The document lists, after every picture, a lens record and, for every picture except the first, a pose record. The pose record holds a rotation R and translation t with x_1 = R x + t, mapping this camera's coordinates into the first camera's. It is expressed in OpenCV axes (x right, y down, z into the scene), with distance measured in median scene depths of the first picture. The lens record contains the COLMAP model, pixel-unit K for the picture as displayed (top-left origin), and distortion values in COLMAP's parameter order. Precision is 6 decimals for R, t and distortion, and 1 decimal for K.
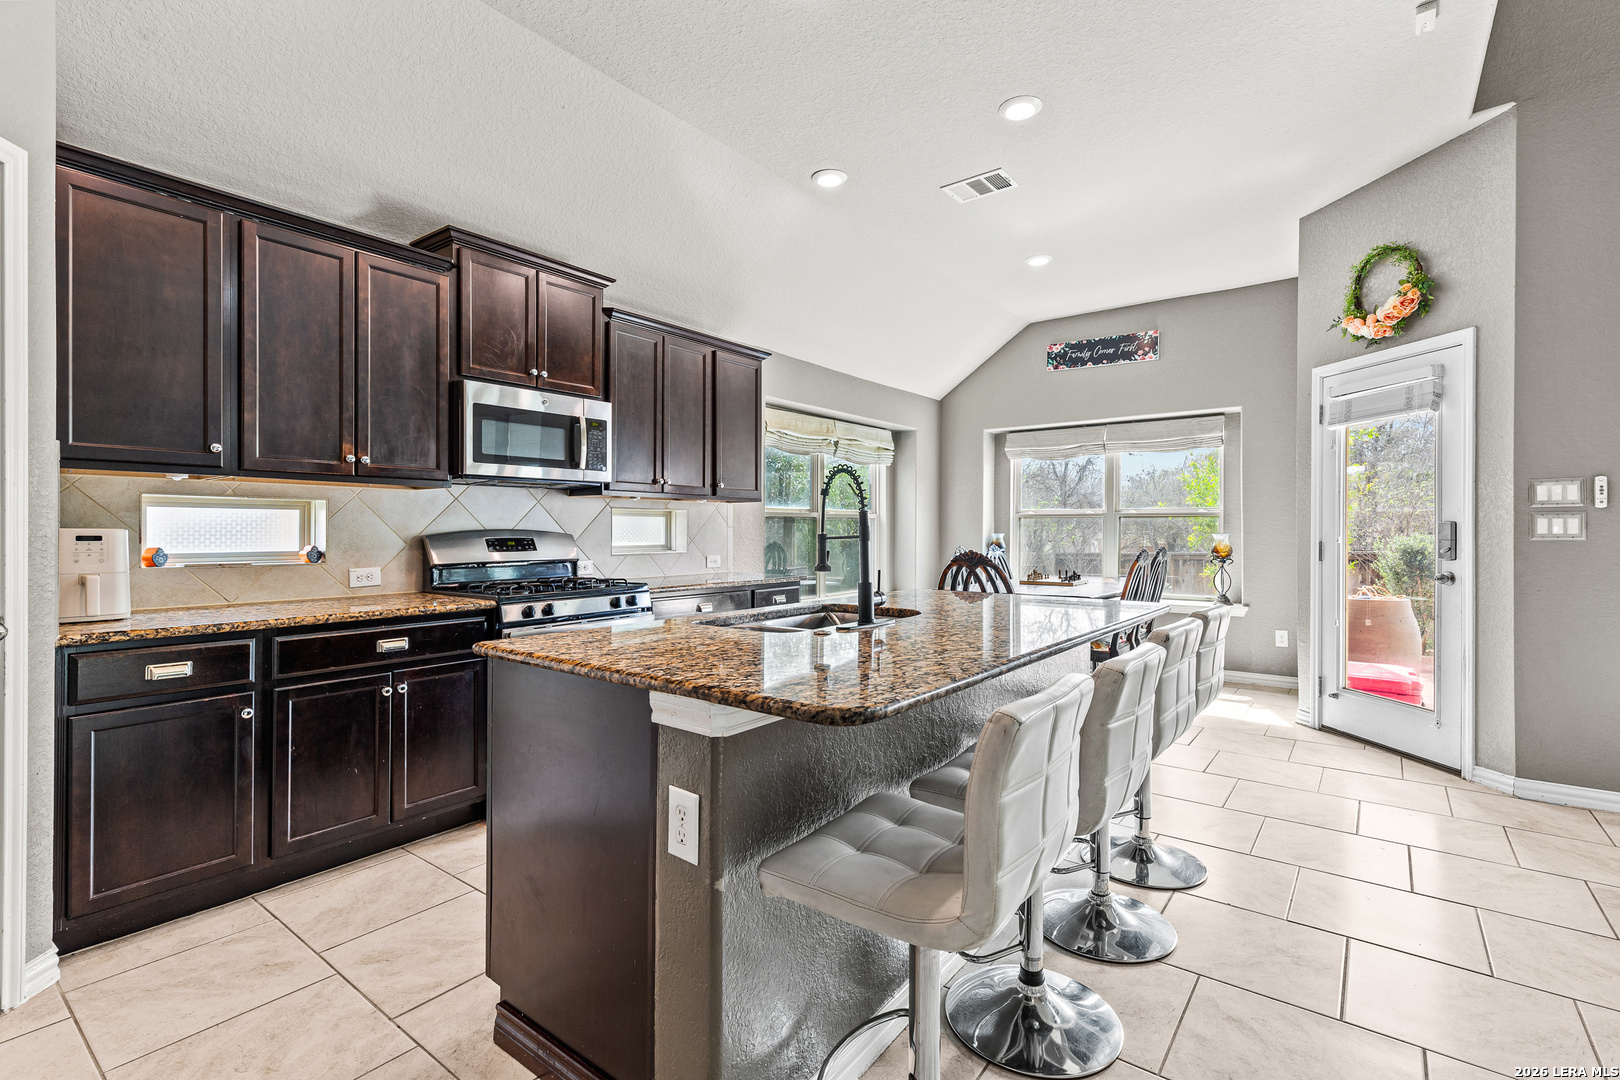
lens RADIAL K [[733.5, 0, 815.7], [0, 733.5, 529.1], [0, 0, 1]] dist [0.008123, -0.000474]
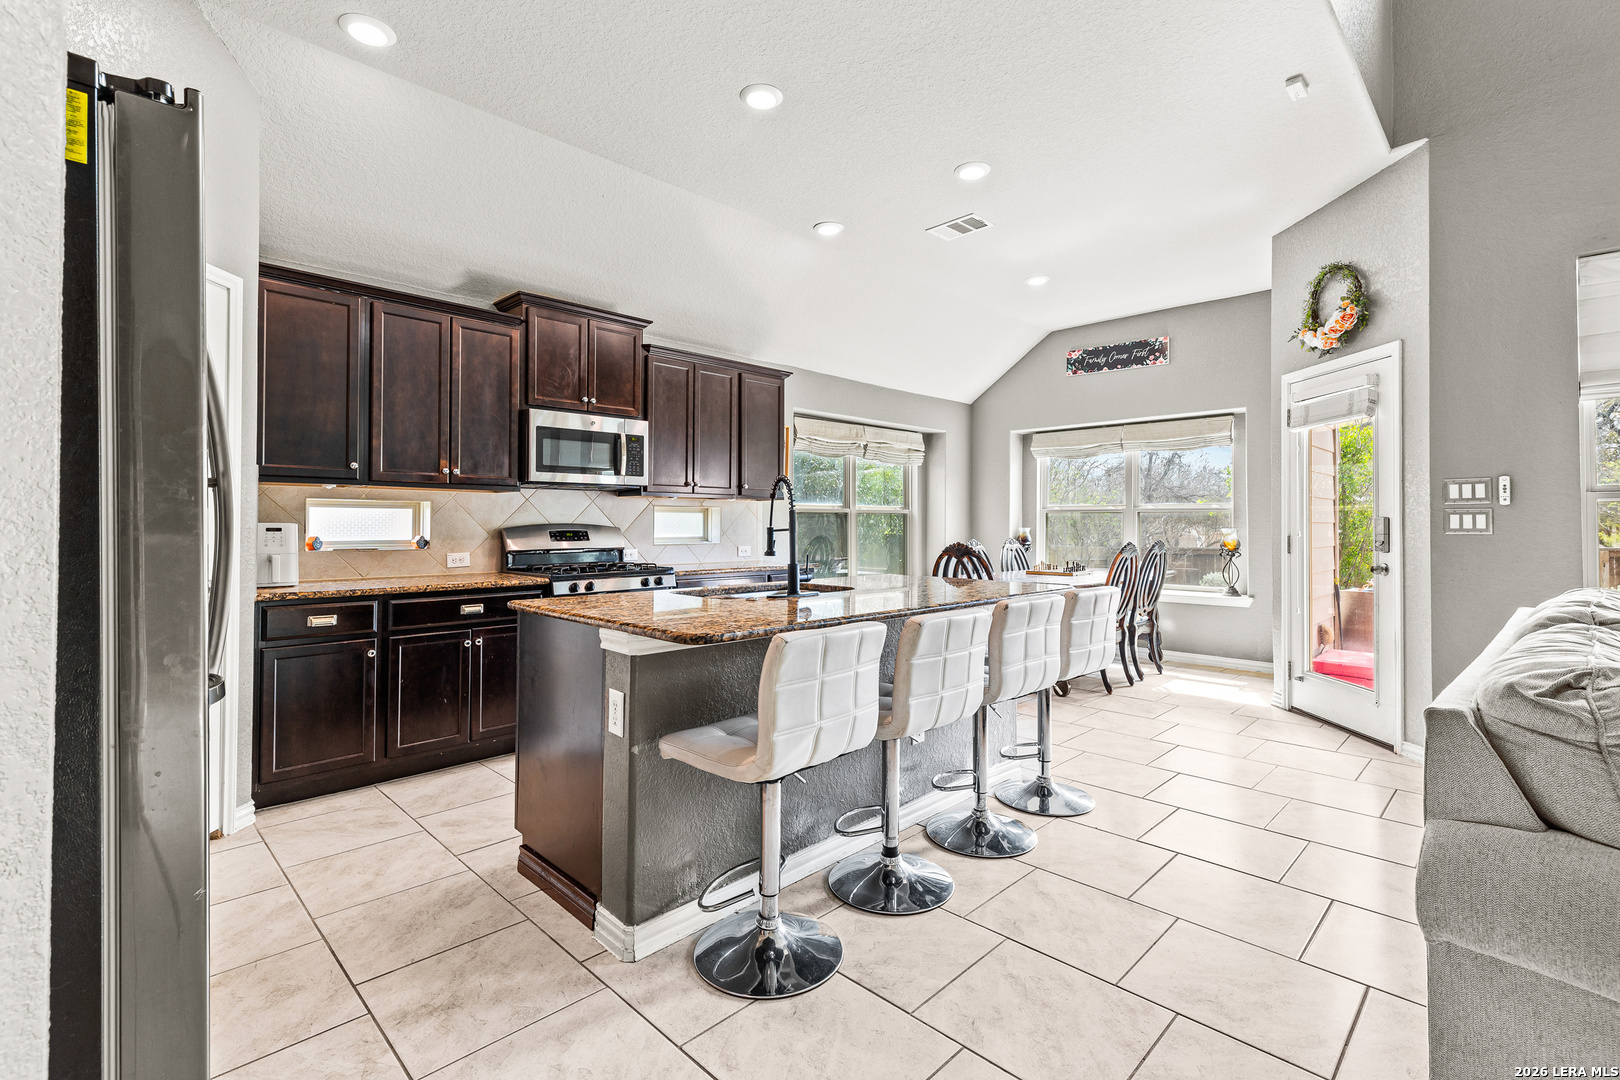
lens RADIAL K [[733.5, 0, 816.8], [0, 733.5, 513.4], [0, 0, 1]] dist [0.008123, -0.000474]
pose [[0.991383, -0.000904, -0.130990, 0.184401], [-0.000842, 0.999912, -0.013271, -0.000951], [0.130990, 0.013267, 0.991295, -0.206290]]
